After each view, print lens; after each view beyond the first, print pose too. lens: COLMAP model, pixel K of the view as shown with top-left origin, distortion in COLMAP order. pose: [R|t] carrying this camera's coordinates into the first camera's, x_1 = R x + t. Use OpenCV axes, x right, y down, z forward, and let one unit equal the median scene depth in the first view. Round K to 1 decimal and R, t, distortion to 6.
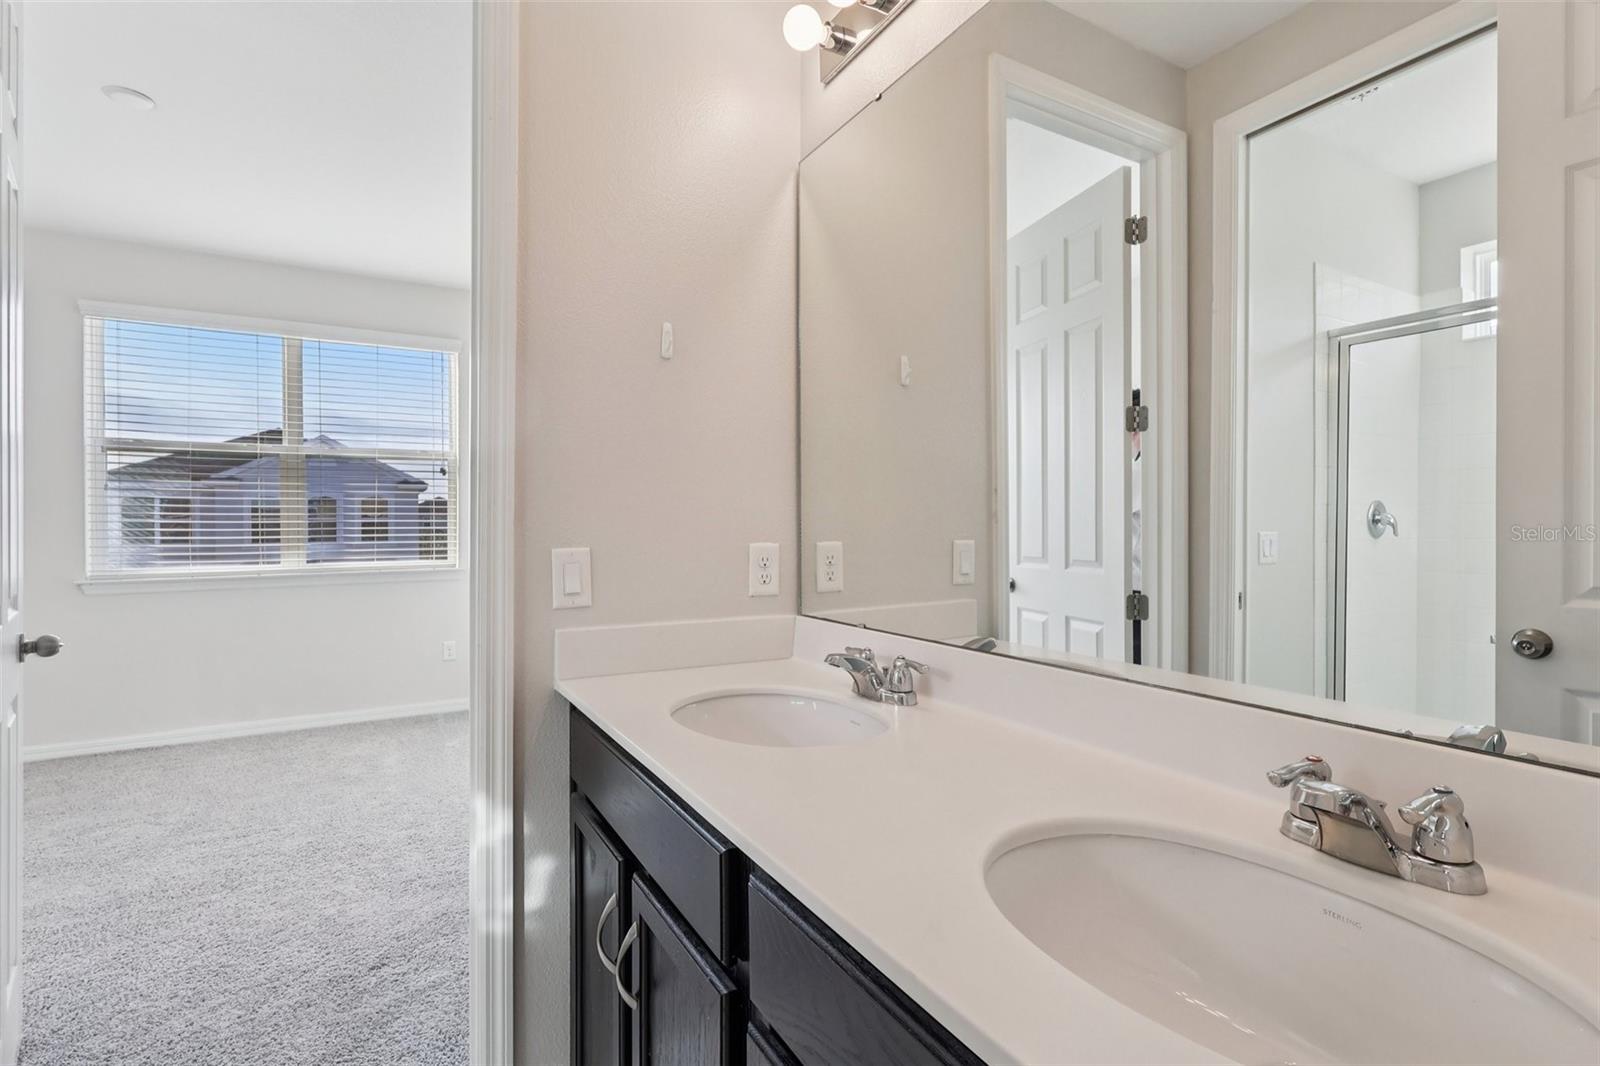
lens RADIAL K [[751.1, 0, 809.1], [0, 751.1, 527.0], [0, 0, 1]] dist [-0.002931, 0.000108]
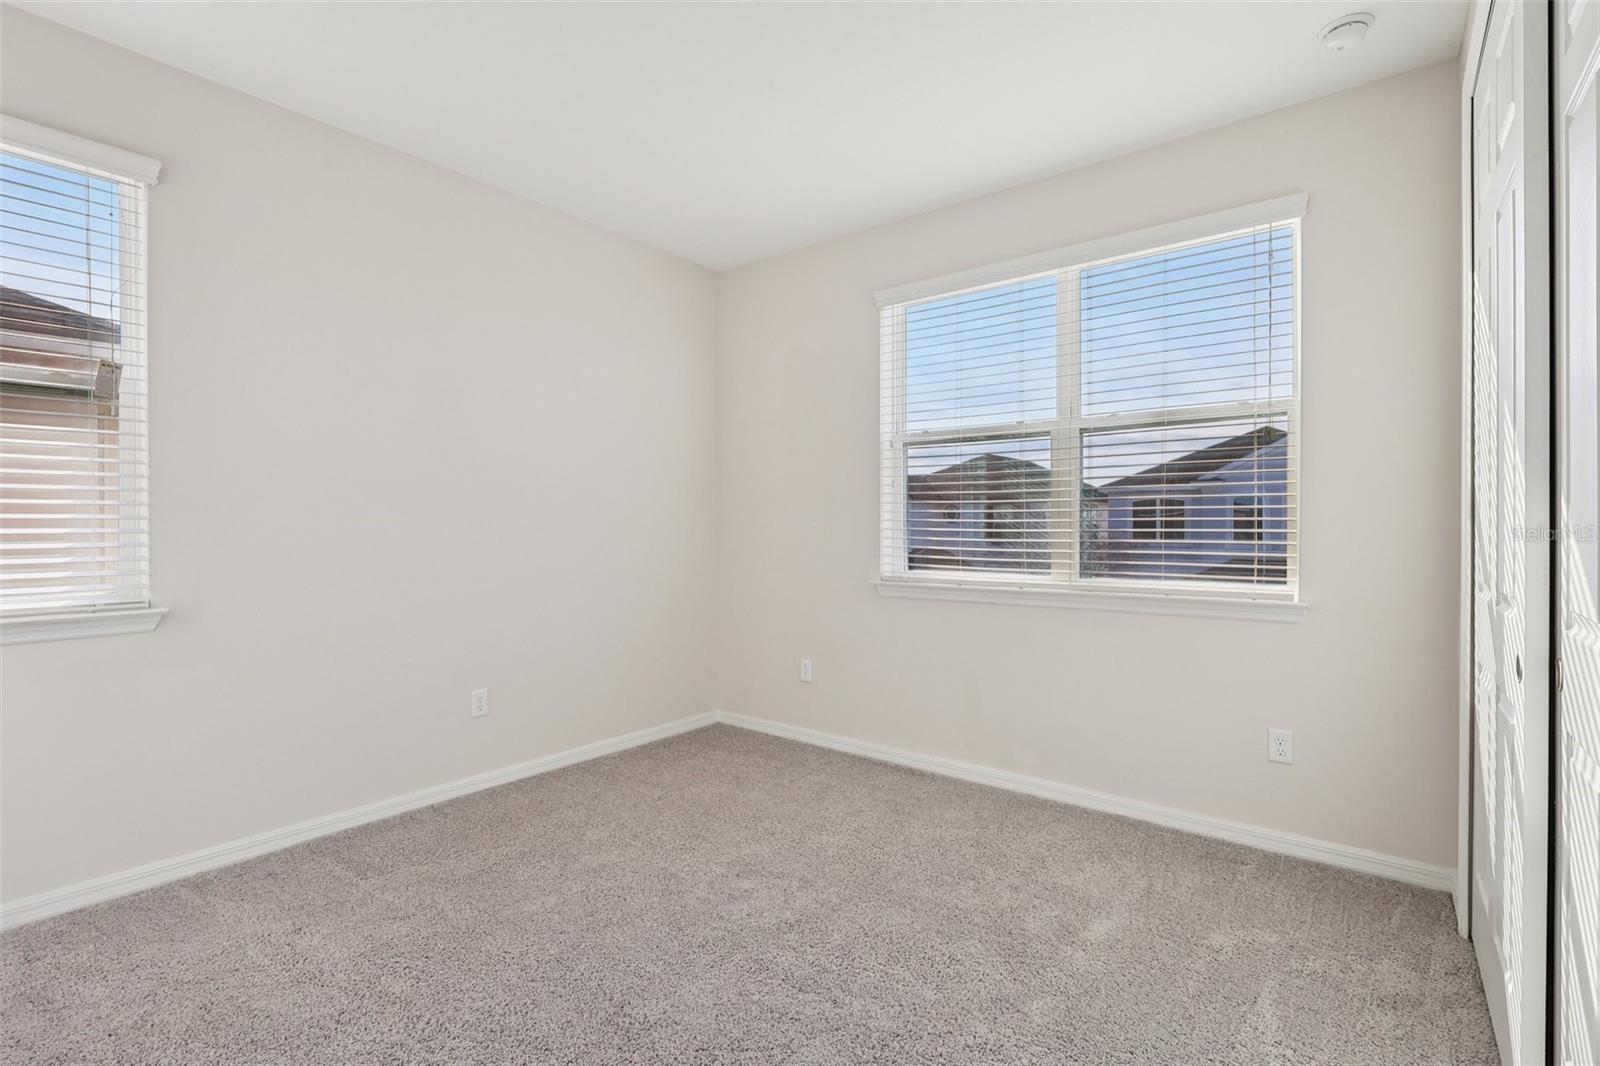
lens RADIAL K [[751.1, 0, 801.7], [0, 751.1, 529.8], [0, 0, 1]] dist [-0.002931, 0.000108]
pose [[0.358794, 0.009597, -0.933367, -0.084882], [-0.006651, 0.999948, 0.007725, -0.001833], [0.933393, 0.003436, 0.358840, 0.489740]]
